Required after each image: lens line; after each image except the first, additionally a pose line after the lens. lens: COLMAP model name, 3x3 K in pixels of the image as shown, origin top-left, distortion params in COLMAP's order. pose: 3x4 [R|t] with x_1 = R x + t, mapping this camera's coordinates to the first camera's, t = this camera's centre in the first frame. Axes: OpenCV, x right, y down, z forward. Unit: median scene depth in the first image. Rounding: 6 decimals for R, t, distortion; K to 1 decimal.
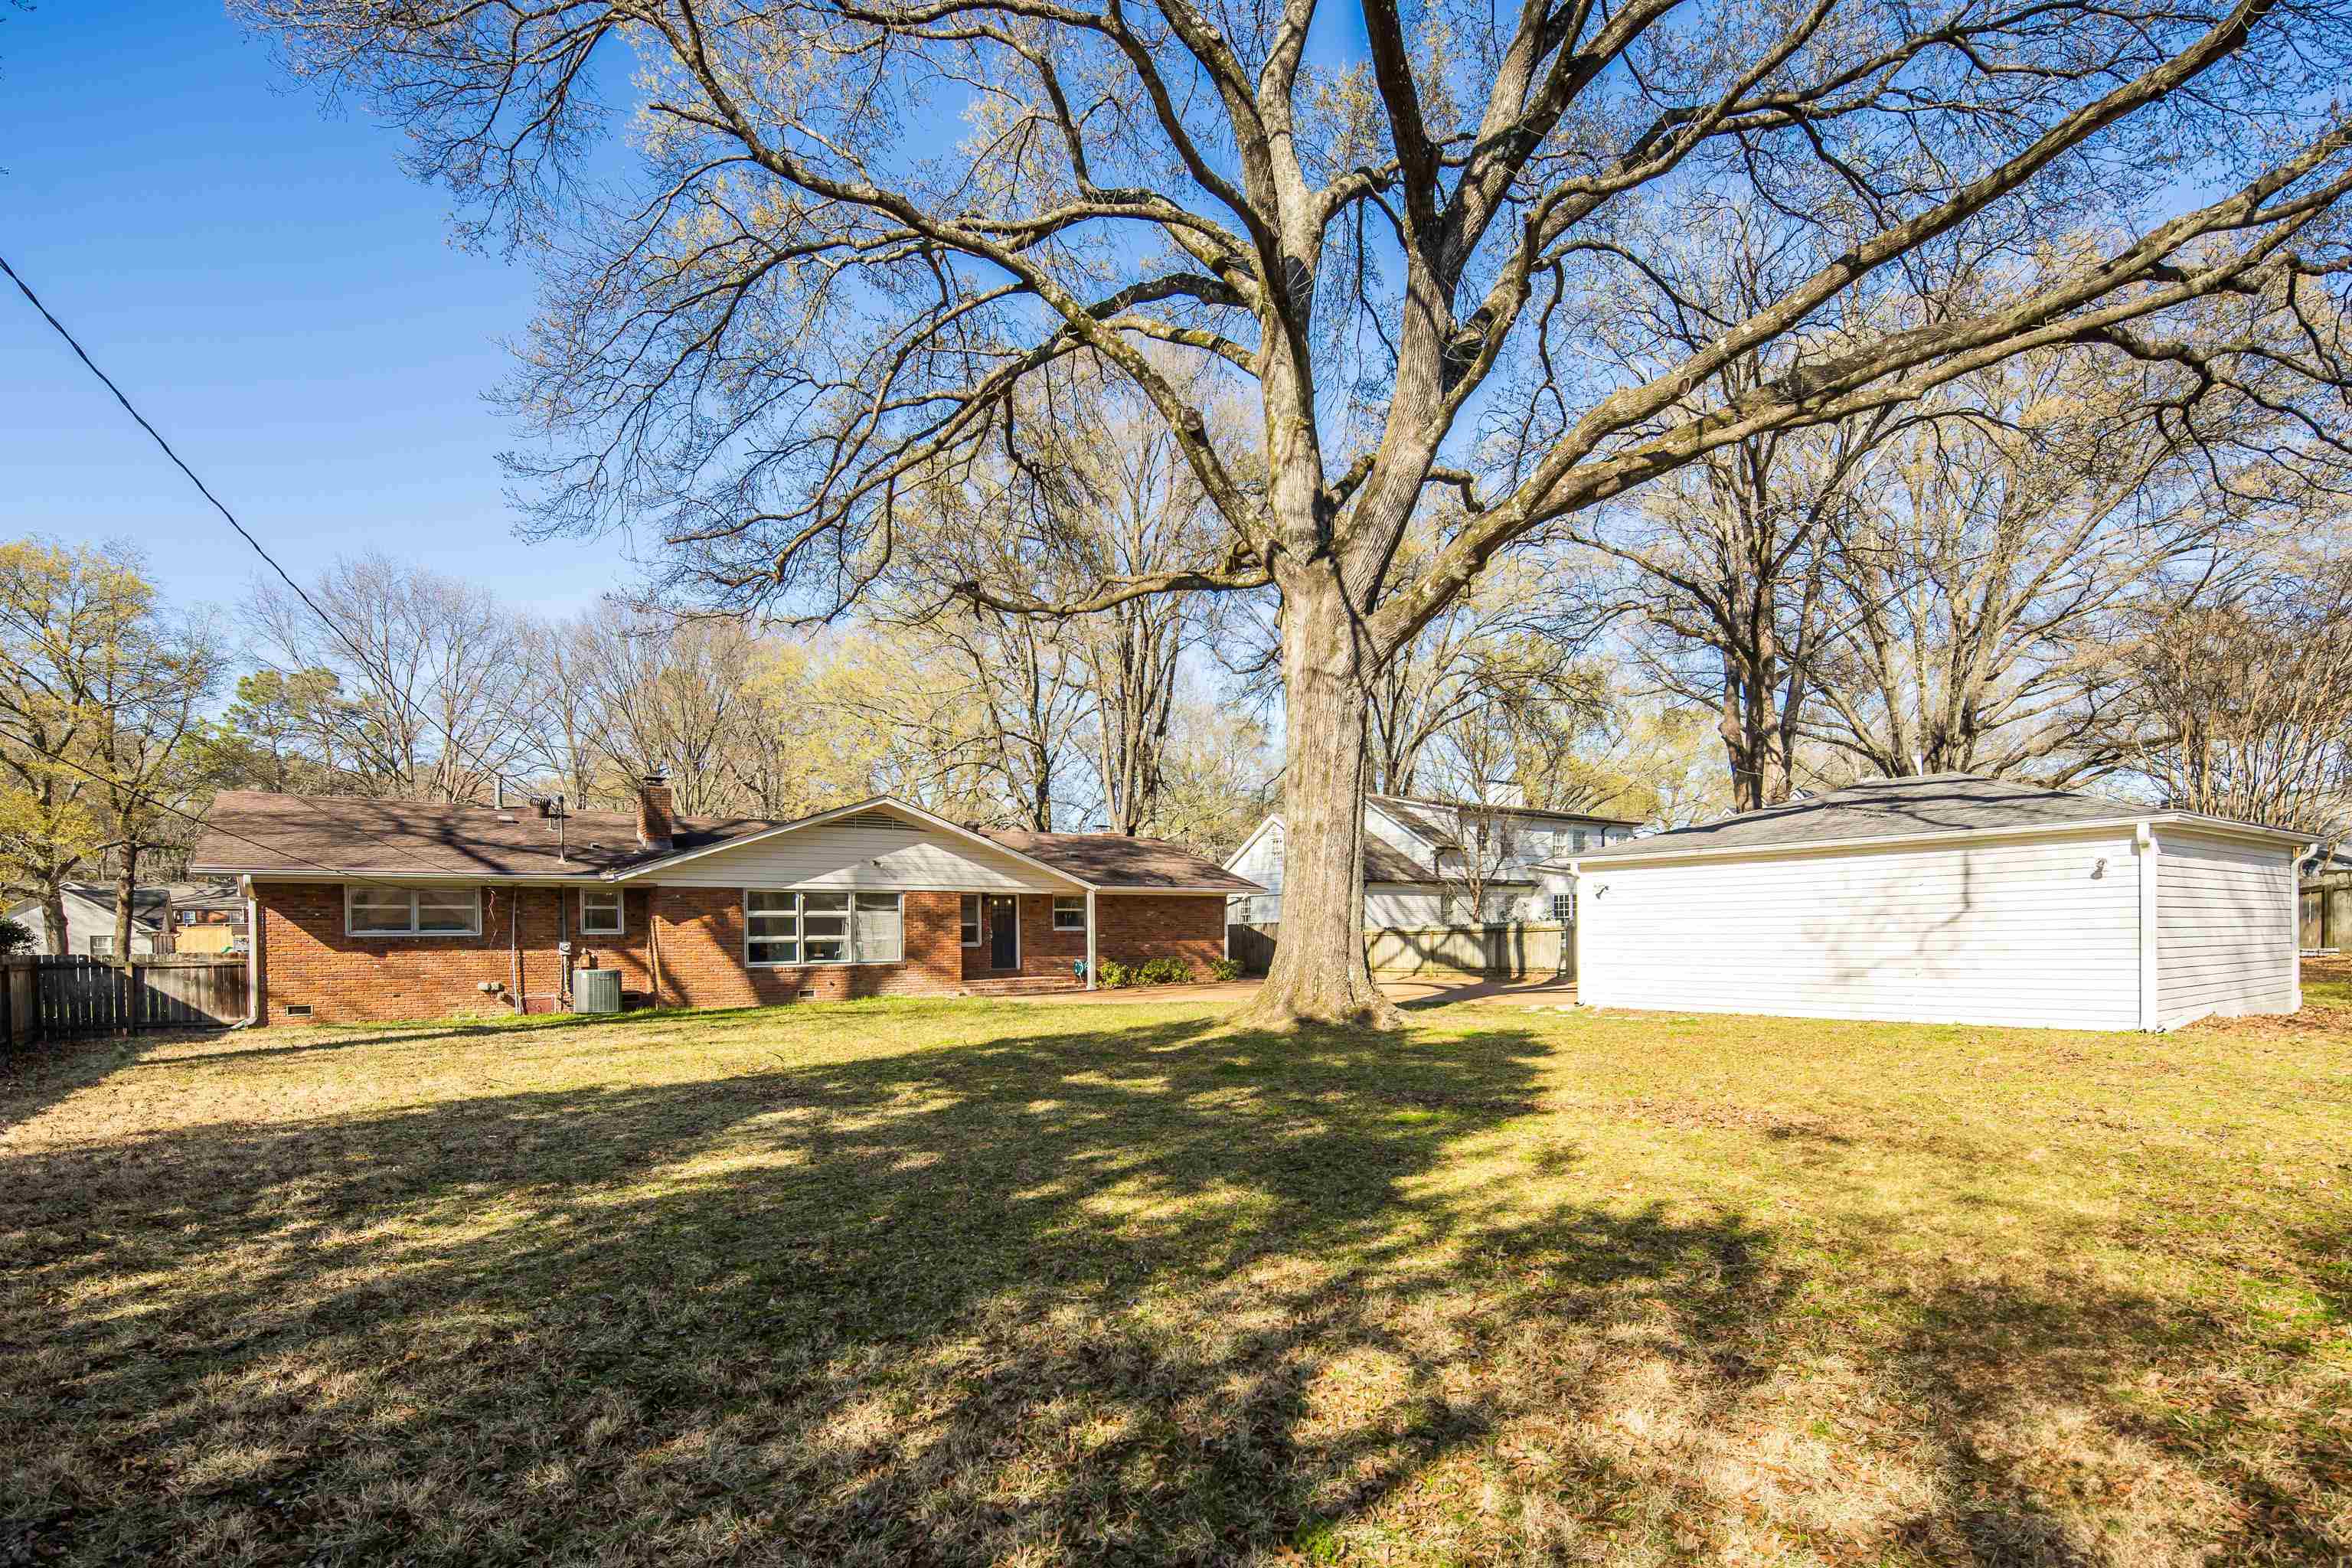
lens RADIAL K [[1148.3, 0, 1203.0], [0, 1148.3, 909.9], [0, 0, 1]] dist [-0.002421, -0.000434]
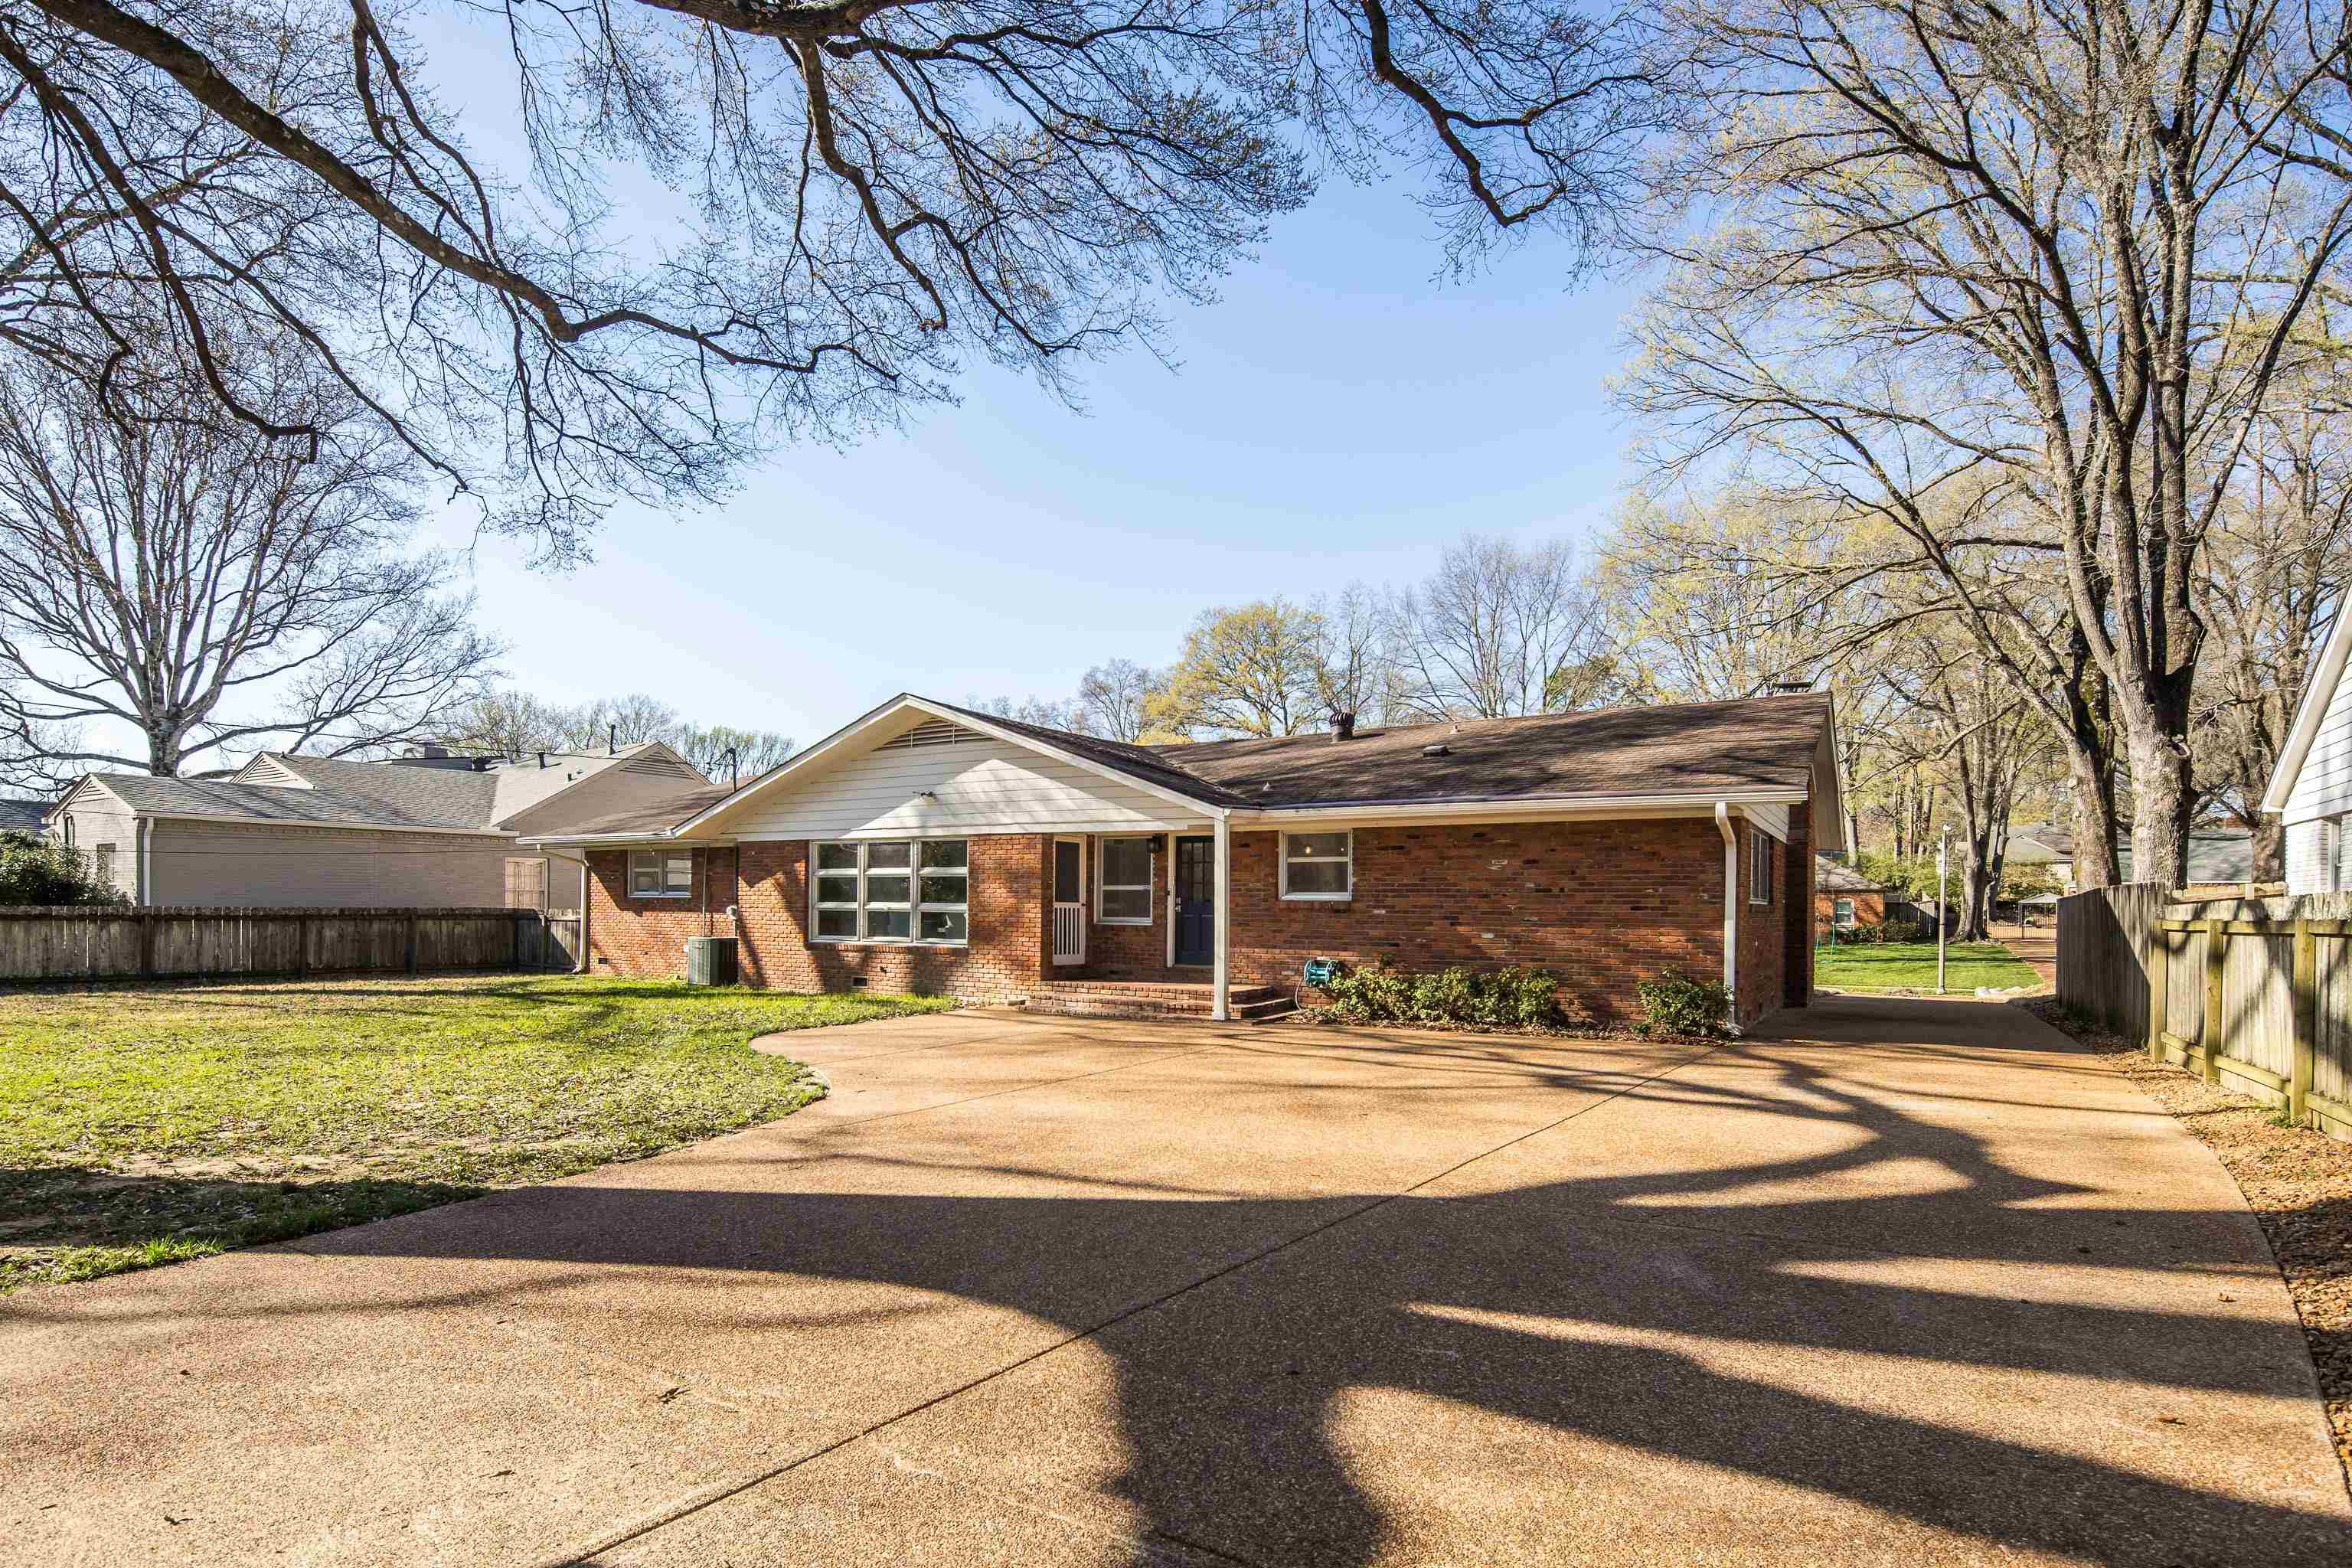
lens RADIAL K [[1148.3, 0, 1203.0], [0, 1148.3, 909.9], [0, 0, 1]] dist [-0.002421, -0.000434]
pose [[0.366770, 0.017288, -0.930151, 0.416563], [0.006702, 0.999752, 0.021224, 0.013305], [0.930287, -0.014018, 0.366564, 0.928383]]
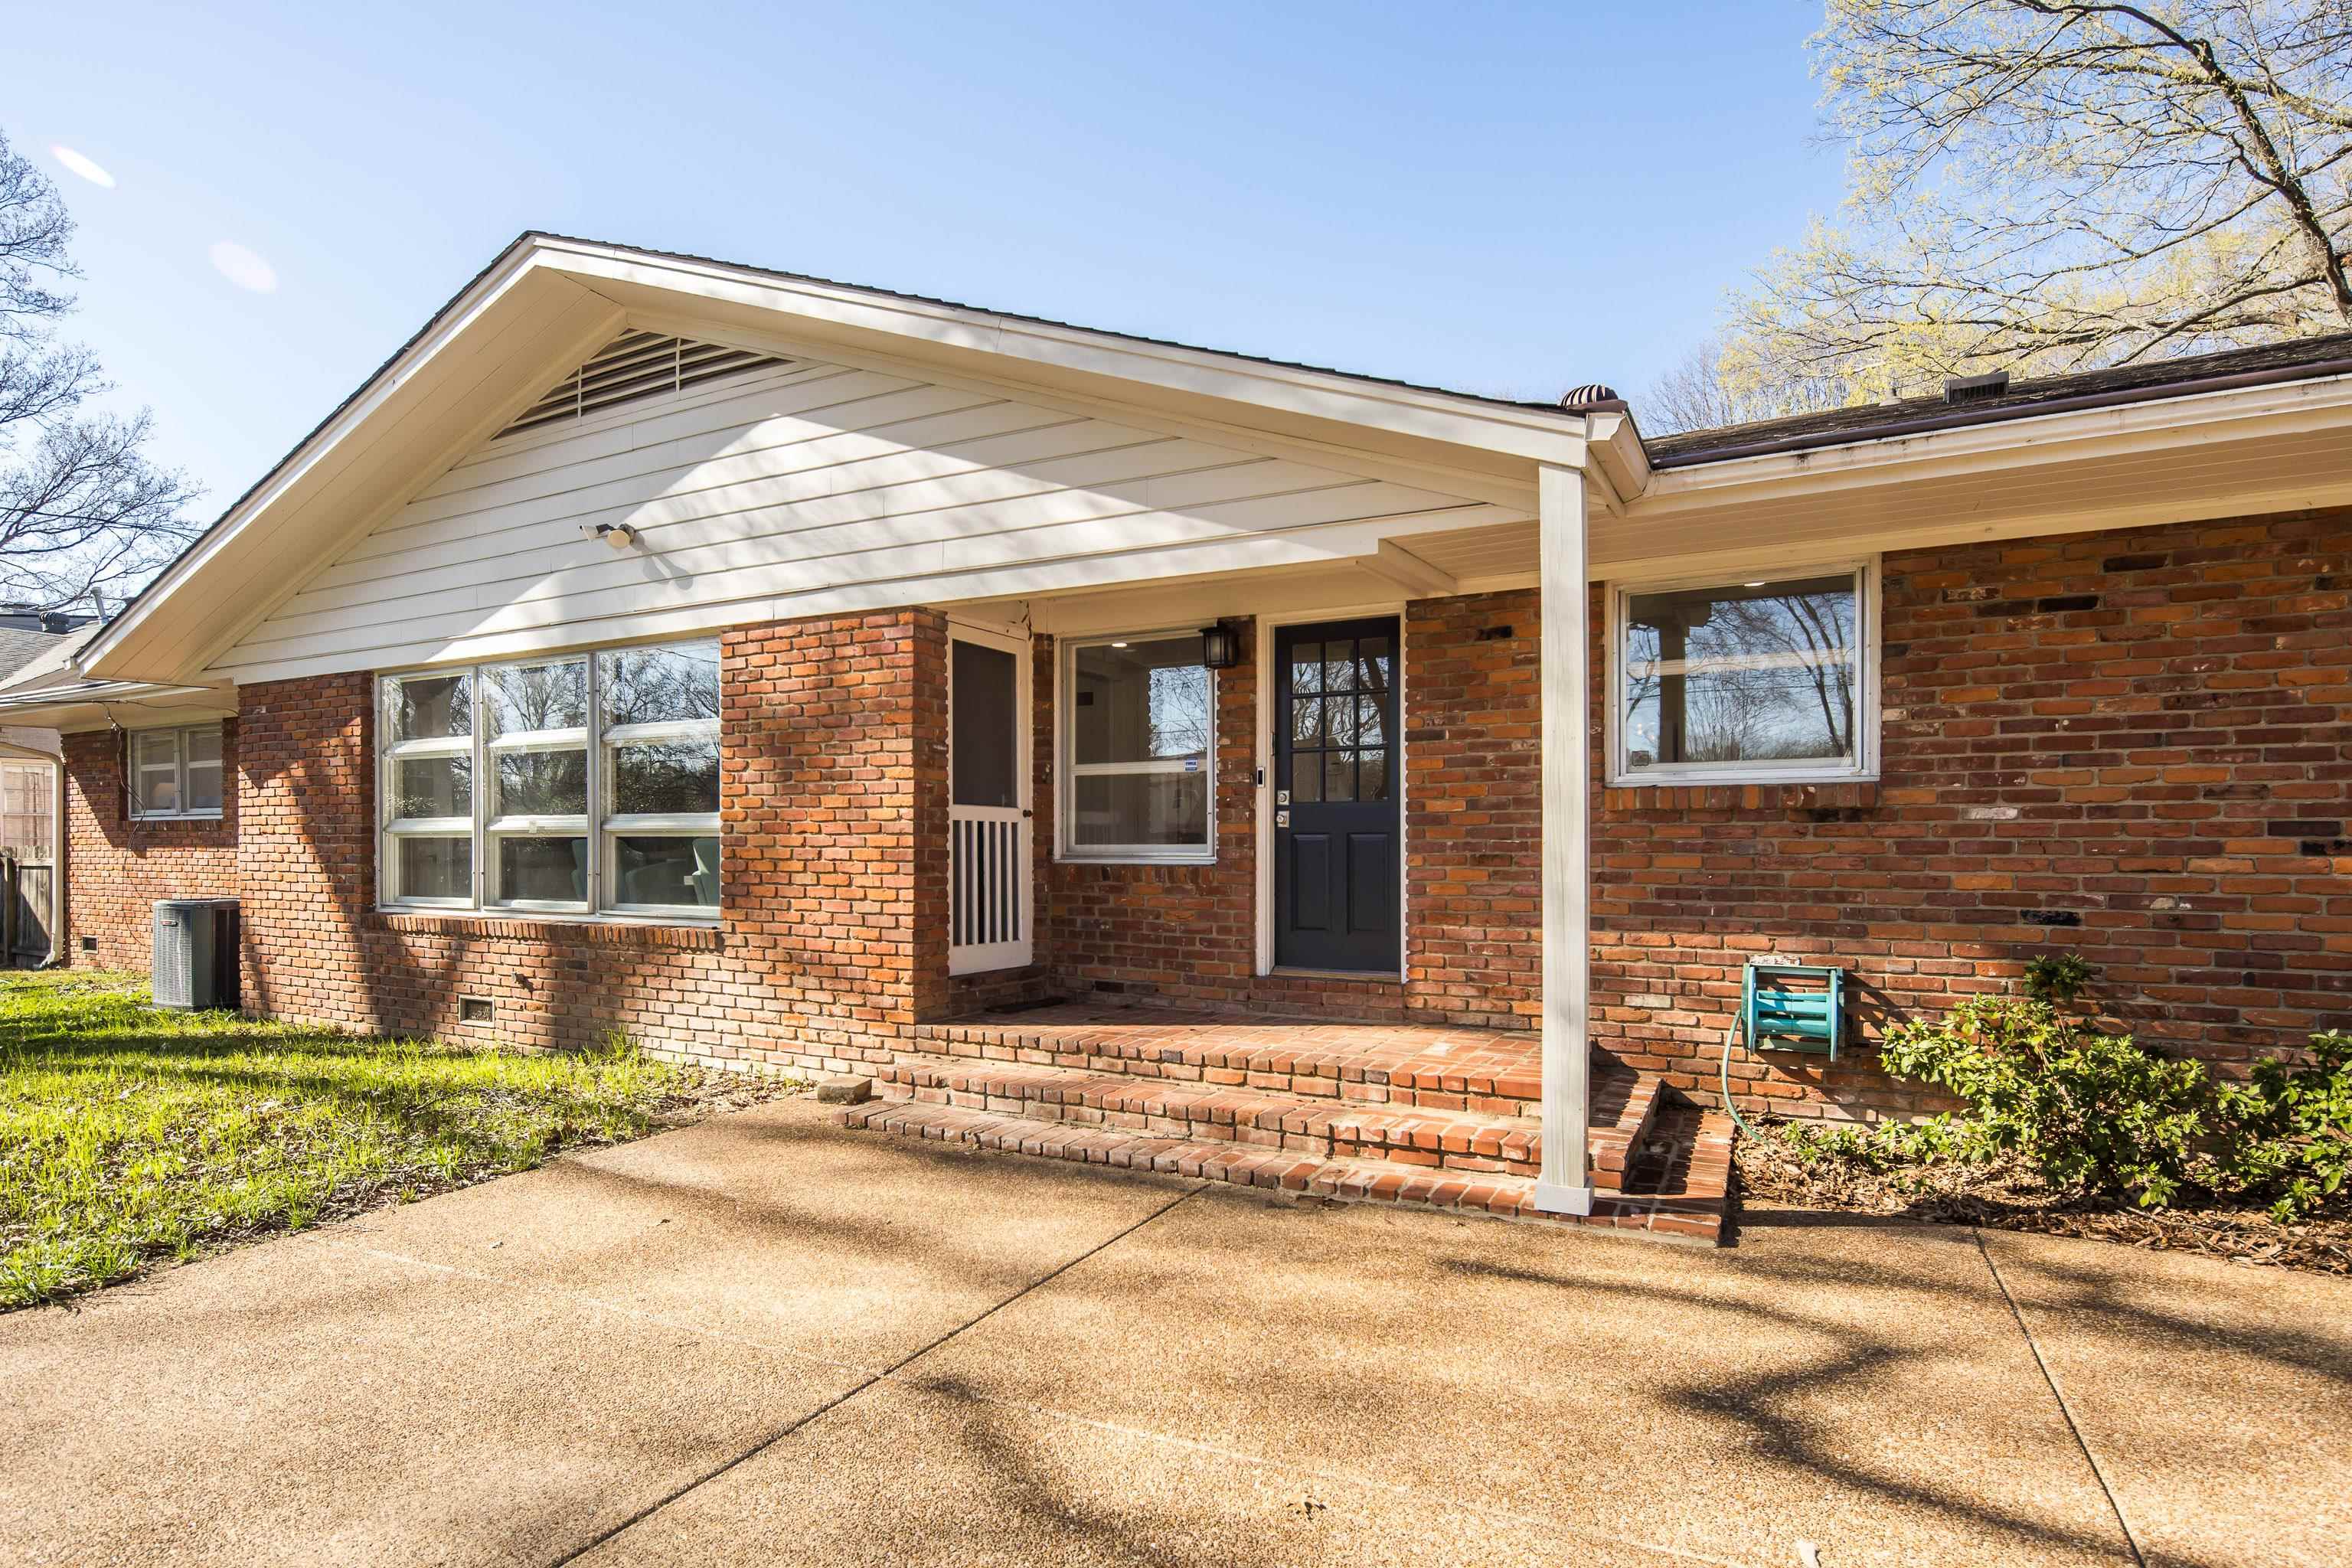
lens RADIAL K [[1183.0, 0, 1183.7], [0, 1183.0, 825.0], [0, 0, 1]] dist [-0.000908, -0.000156]
pose [[0.415261, -0.002853, -0.909698, 0.010474], [0.017286, 0.999839, 0.004755, 0.026578], [0.909538, -0.017699, 0.415243, 1.034023]]
